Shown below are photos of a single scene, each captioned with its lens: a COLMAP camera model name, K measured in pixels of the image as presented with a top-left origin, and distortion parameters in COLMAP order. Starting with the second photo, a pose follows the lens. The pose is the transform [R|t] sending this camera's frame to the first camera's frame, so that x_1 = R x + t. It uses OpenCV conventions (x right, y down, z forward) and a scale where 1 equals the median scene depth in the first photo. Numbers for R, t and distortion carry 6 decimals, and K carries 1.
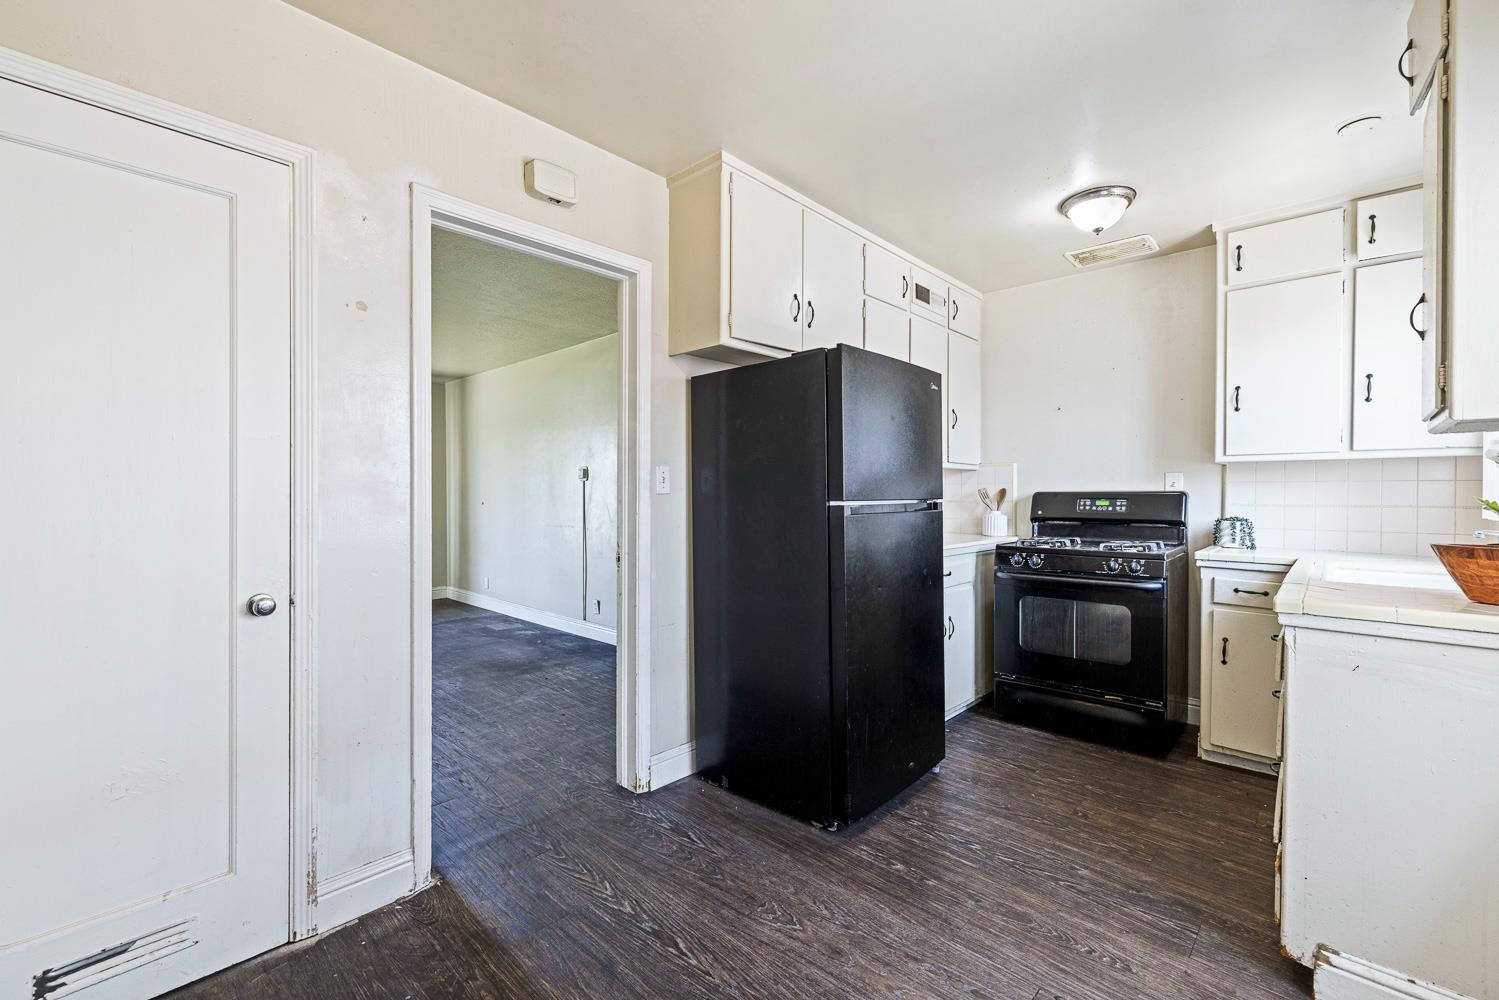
lens RADIAL K [[639.7, 0, 750.0], [0, 639.7, 493.6], [0, 0, 1]] dist [0.000536, -0.000707]
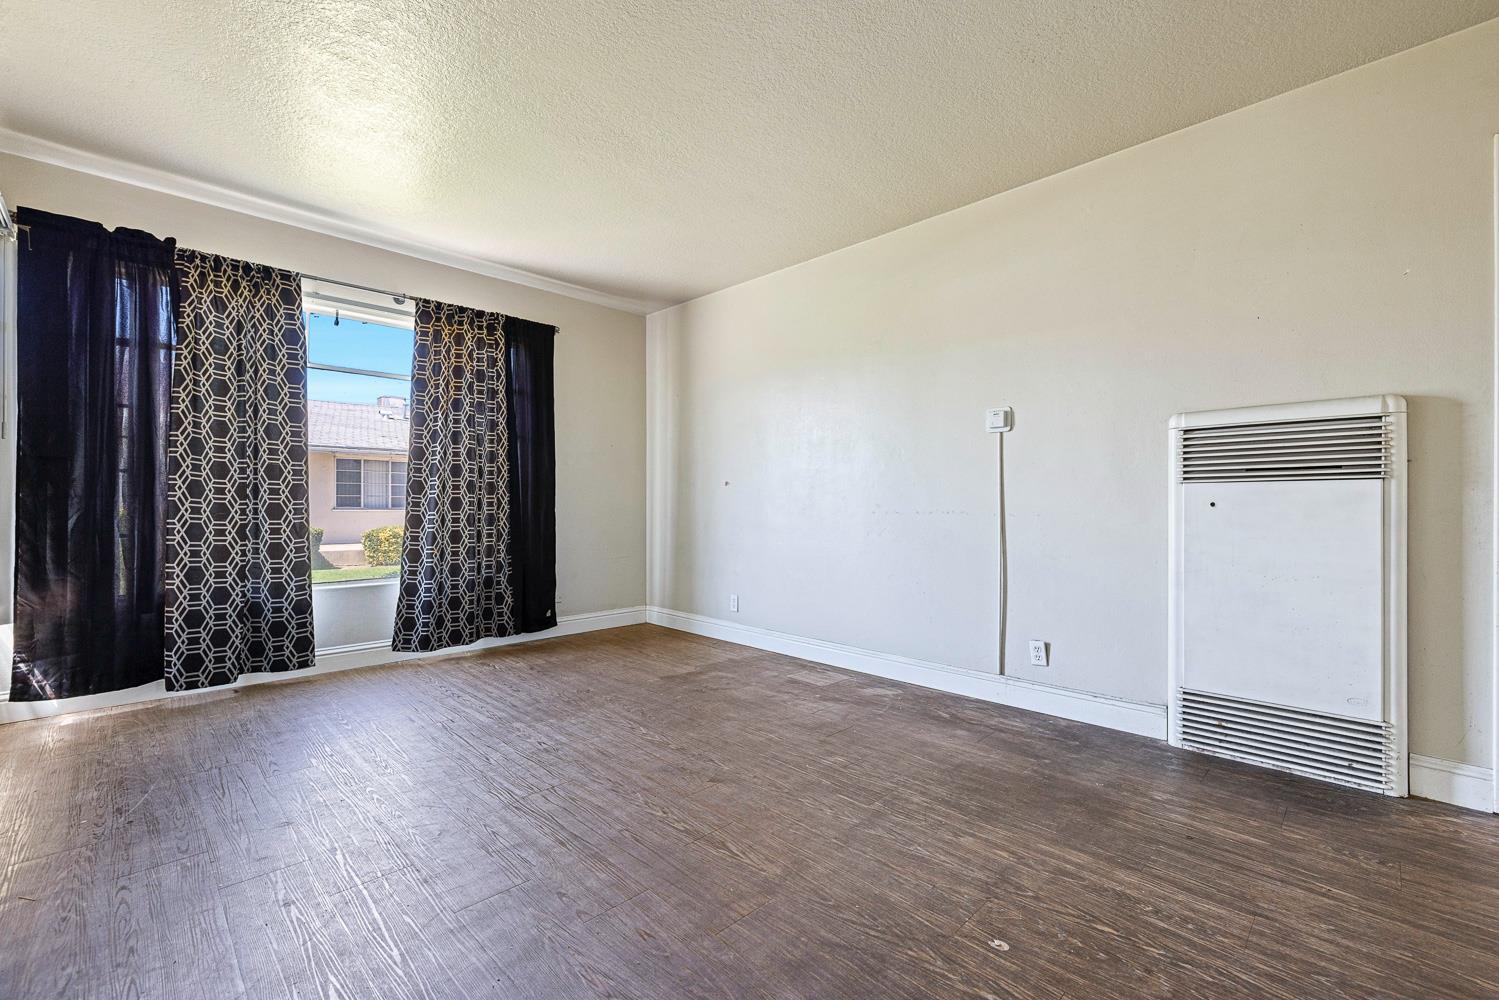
lens RADIAL K [[639.7, 0, 745.3], [0, 639.7, 504.3], [0, 0, 1]] dist [0.000536, -0.000707]
pose [[0.998531, -0.003730, -0.054058, -0.568167], [0.003770, 0.999993, 0.000631, 0.052714], [0.054055, -0.000834, 0.998538, 0.508596]]
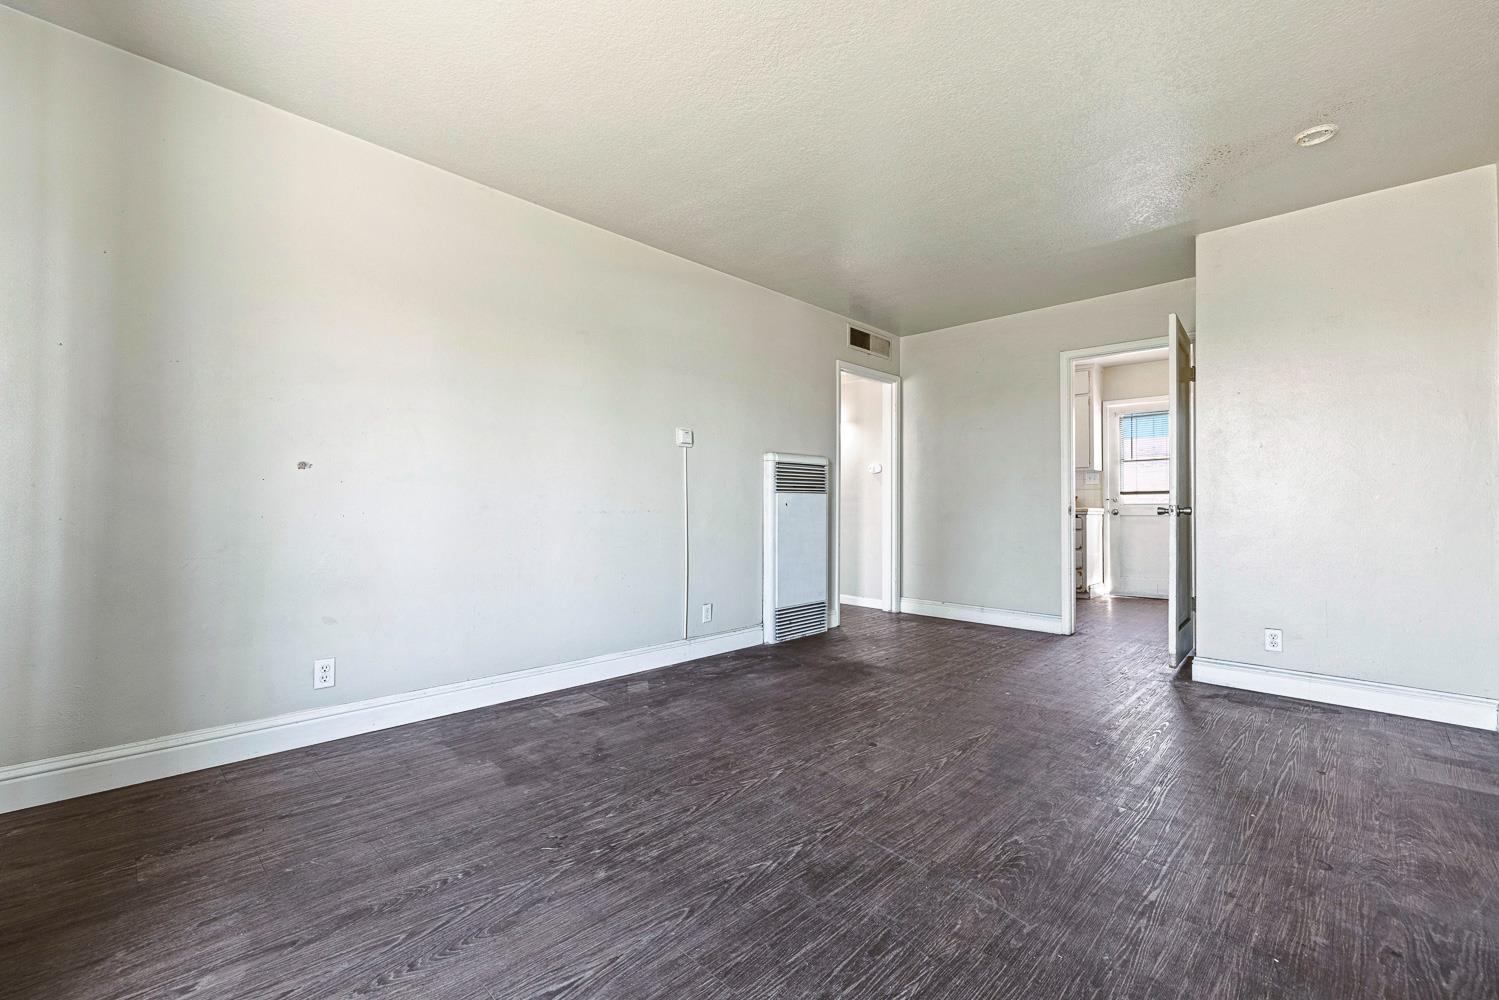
lens RADIAL K [[639.7, 0, 748.1], [0, 639.7, 500.9], [0, 0, 1]] dist [0.000536, -0.000707]
pose [[0.028009, 0.000147, 0.999608, -1.225783], [-0.007412, 0.999973, 0.000061, 0.049067], [-0.999580, -0.007410, 0.028009, 1.126104]]
